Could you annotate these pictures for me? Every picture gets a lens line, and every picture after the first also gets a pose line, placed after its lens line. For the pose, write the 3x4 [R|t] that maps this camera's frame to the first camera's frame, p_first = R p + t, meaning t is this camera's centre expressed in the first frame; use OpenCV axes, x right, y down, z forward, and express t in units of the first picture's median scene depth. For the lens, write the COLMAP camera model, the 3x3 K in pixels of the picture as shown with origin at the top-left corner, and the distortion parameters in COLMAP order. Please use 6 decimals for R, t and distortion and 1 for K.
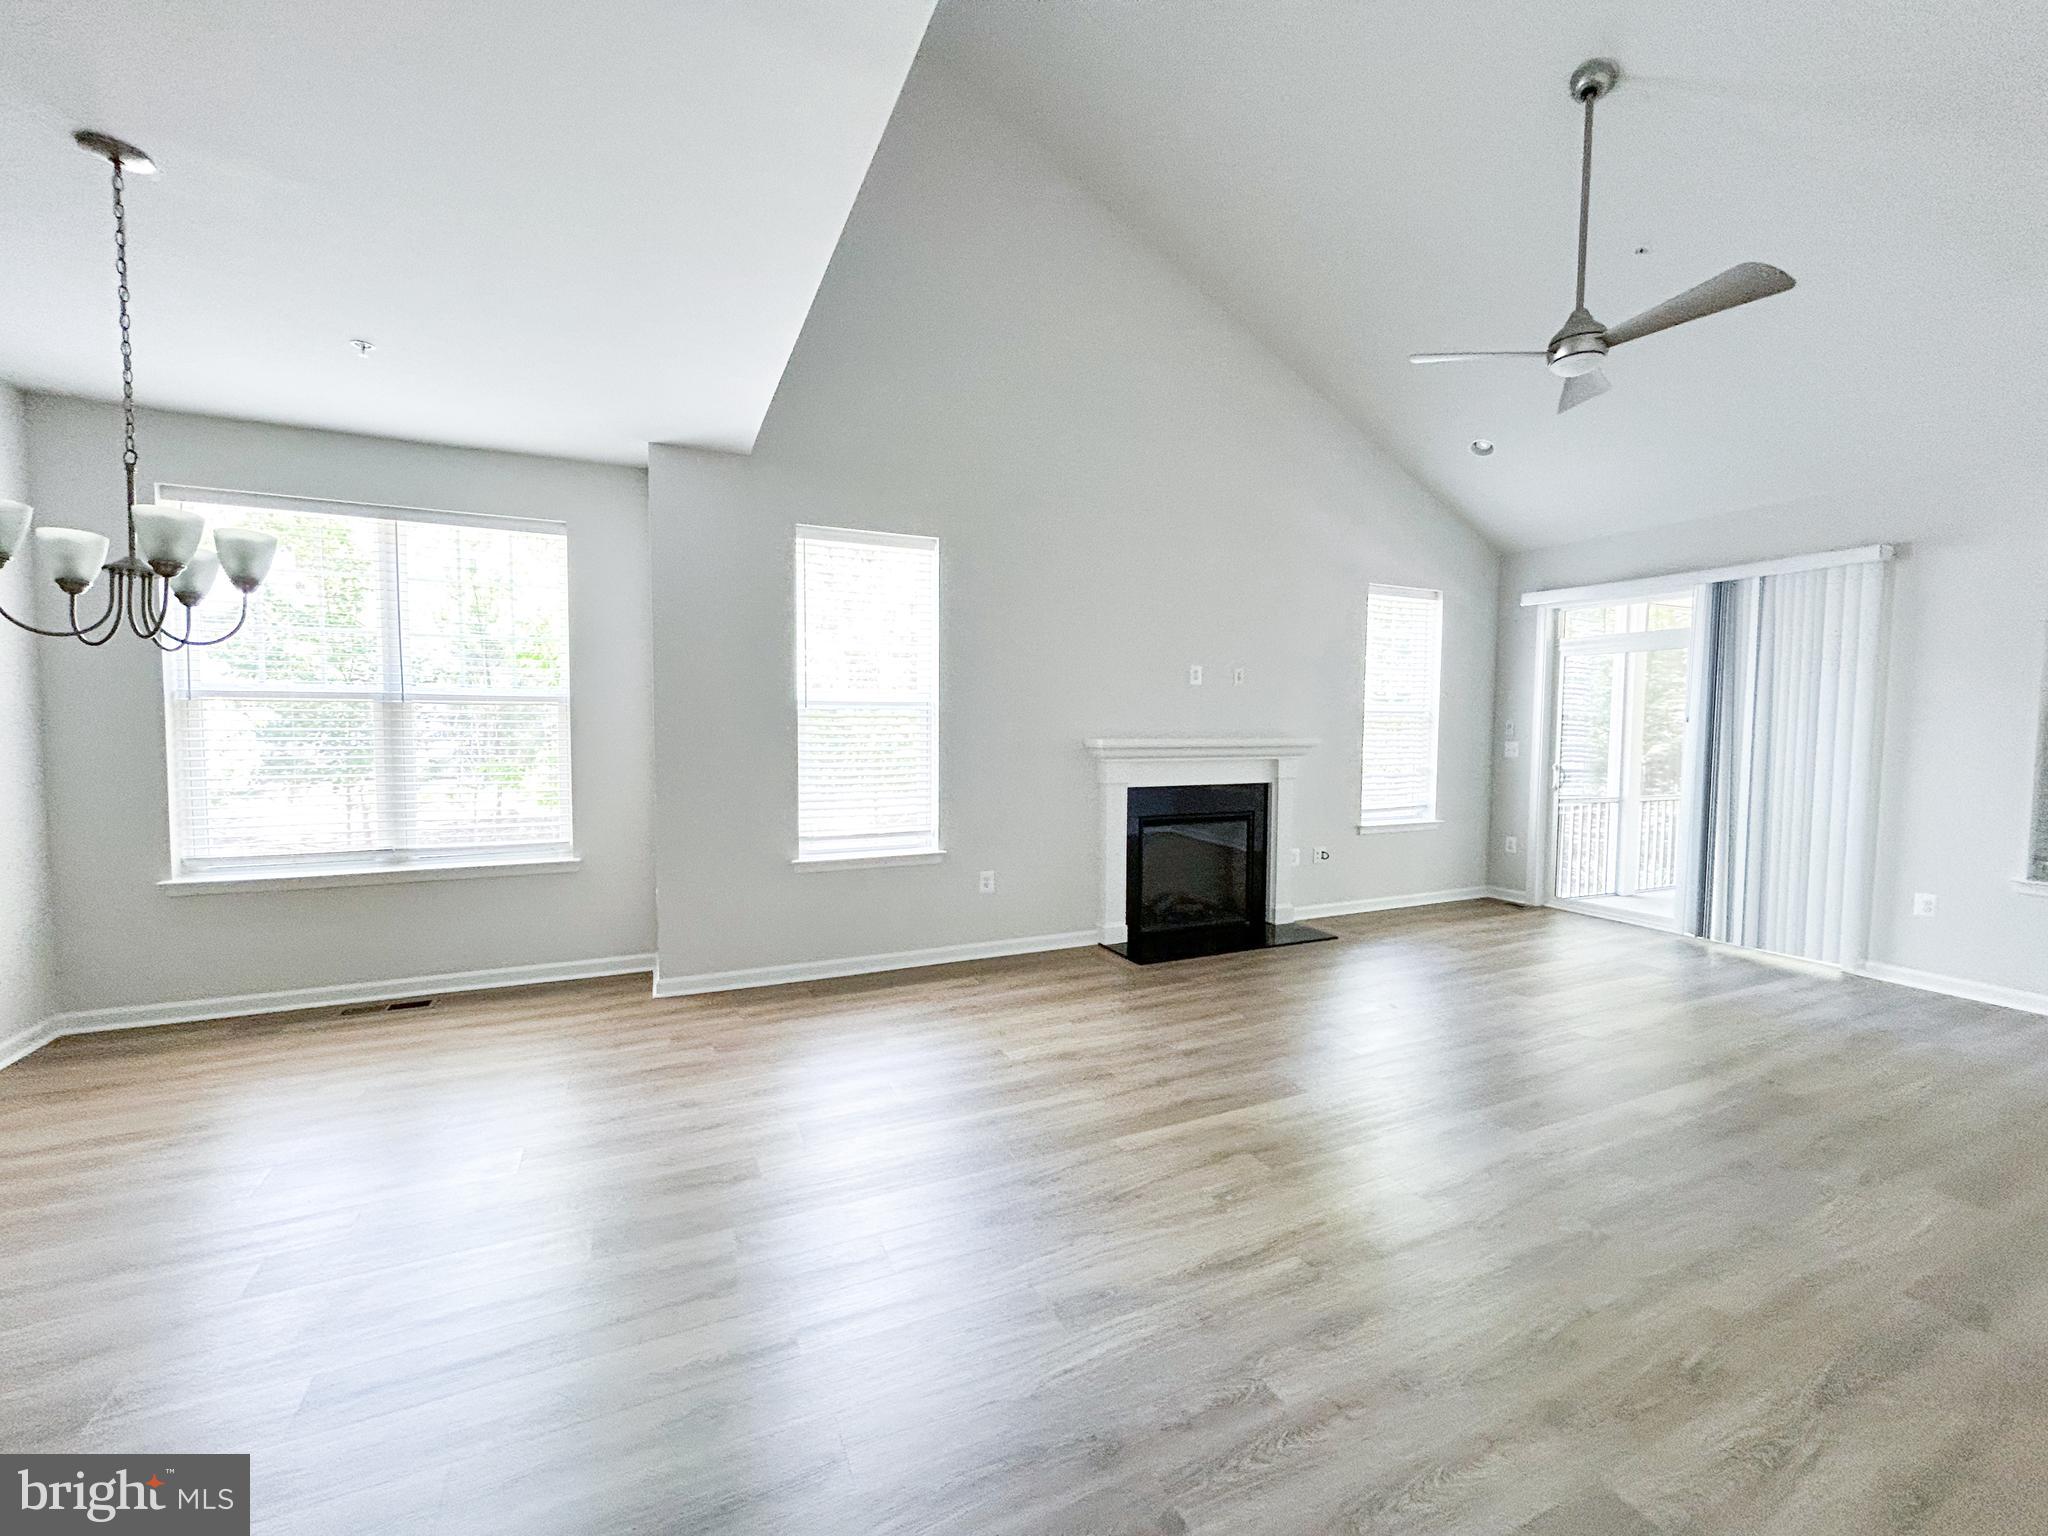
lens RADIAL K [[824.9, 0, 1024.2], [0, 824.9, 769.0], [0, 0, 1]] dist [0.000309, 0.000222]
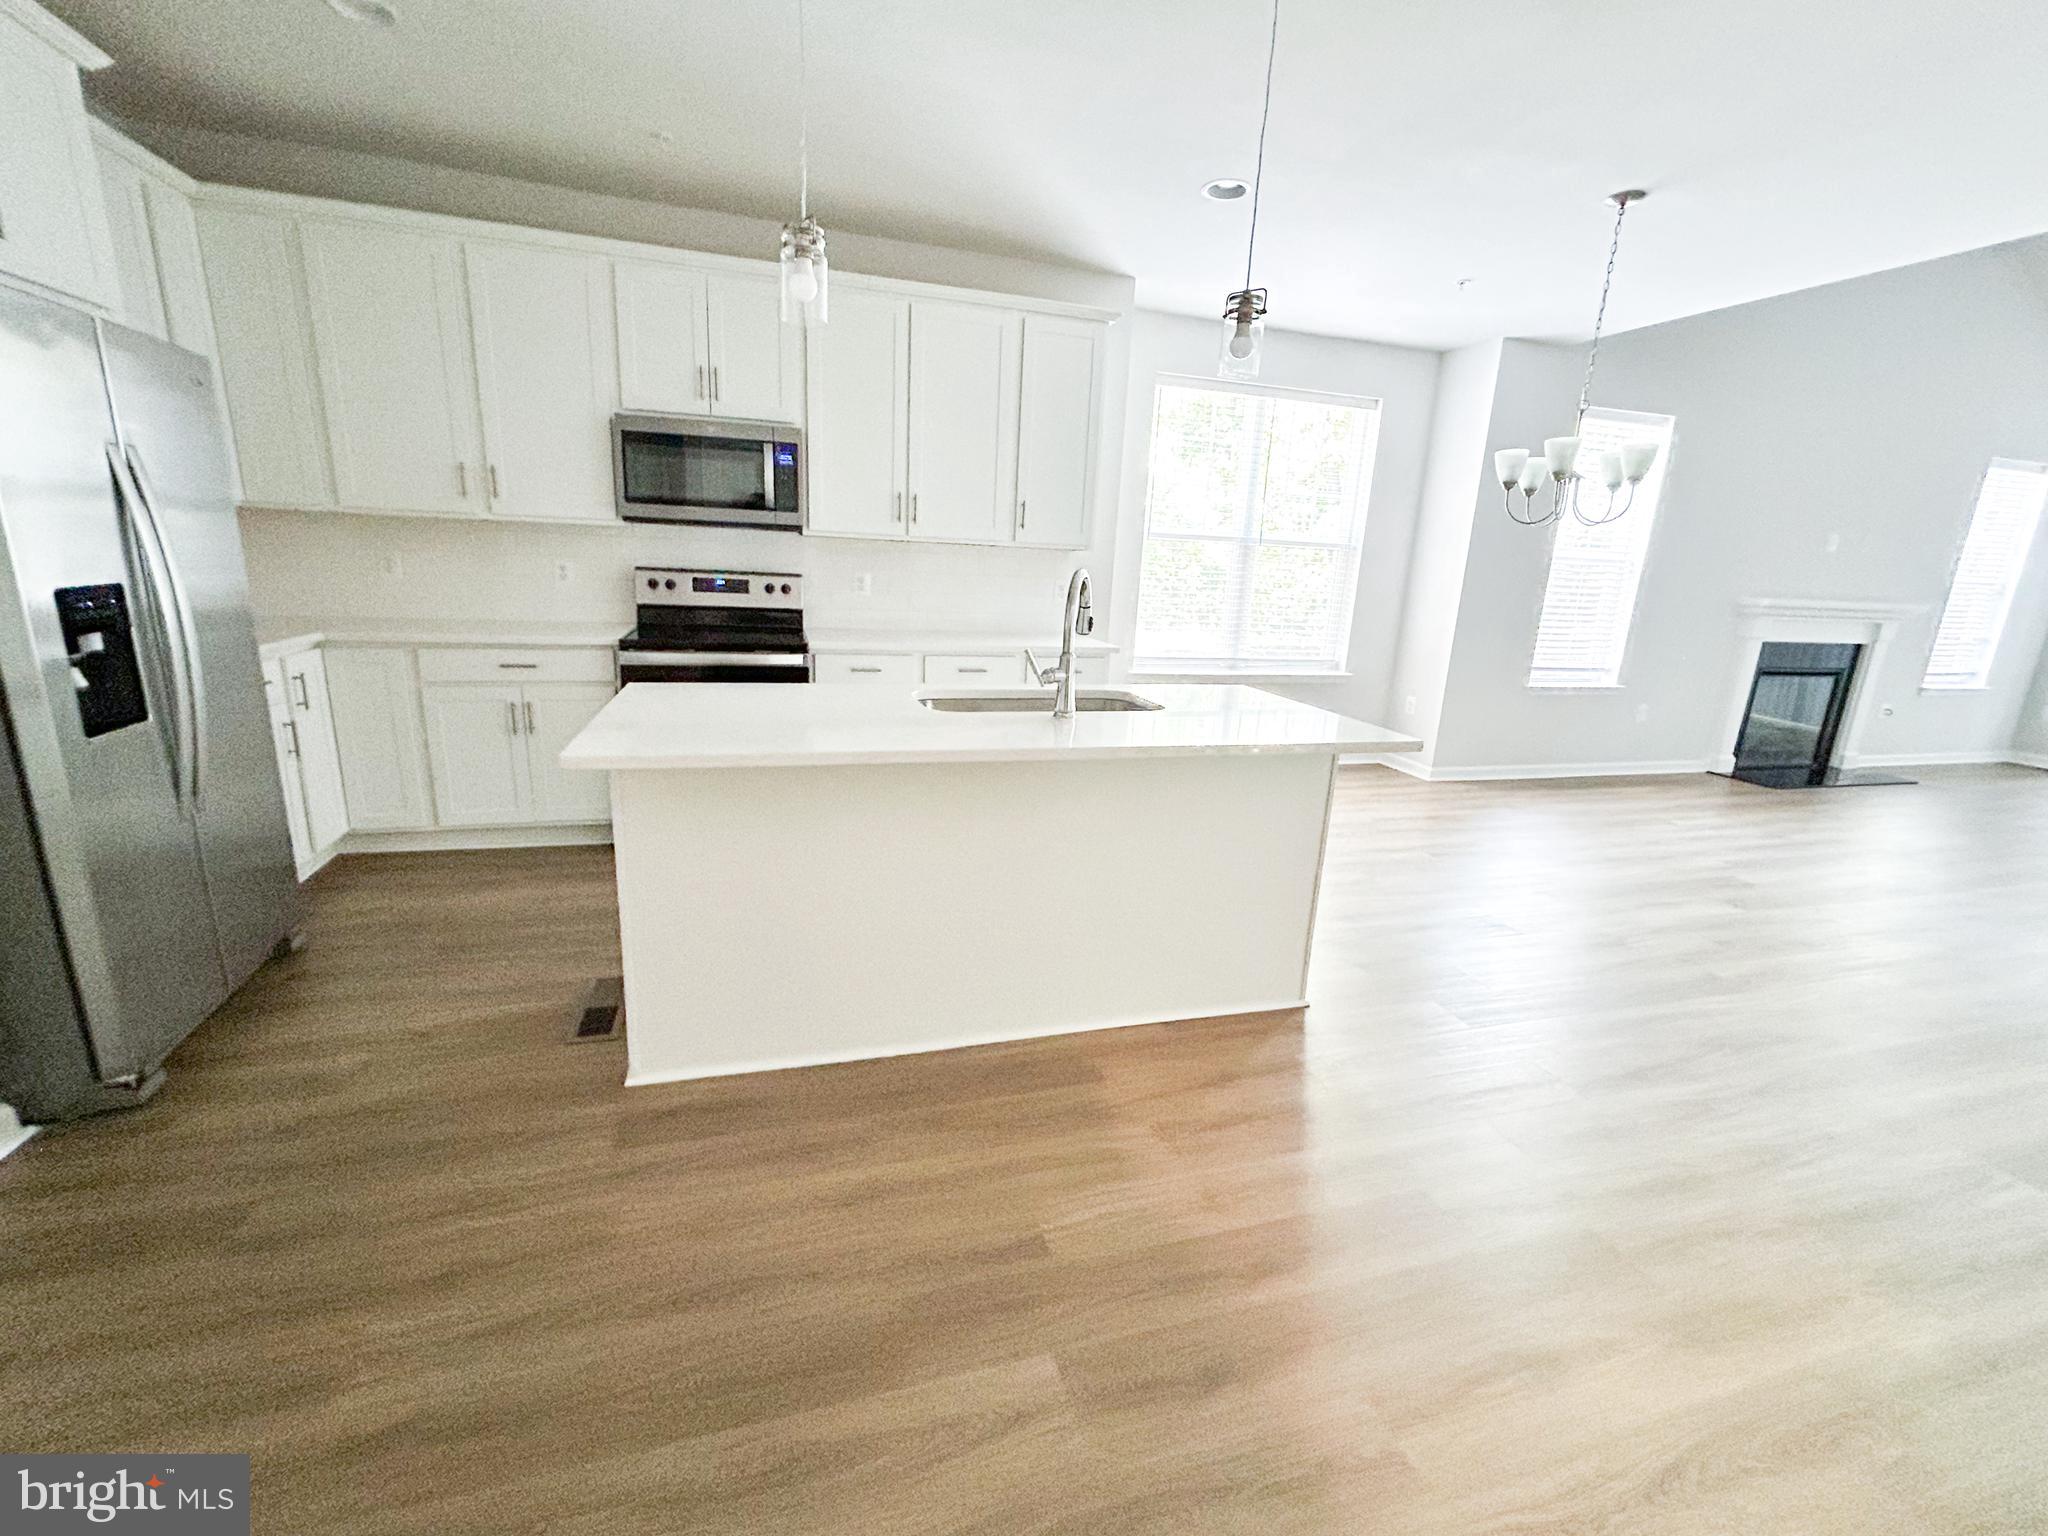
lens RADIAL K [[855.5, 0, 1022.1], [0, 855.5, 769.3], [0, 0, 1]] dist [0.000309, 0.000108]
pose [[0.988653, 0.076626, -0.129208, -0.874223], [-0.050904, 0.980121, 0.191757, 0.024658], [0.141333, -0.183004, 0.972900, -0.417430]]
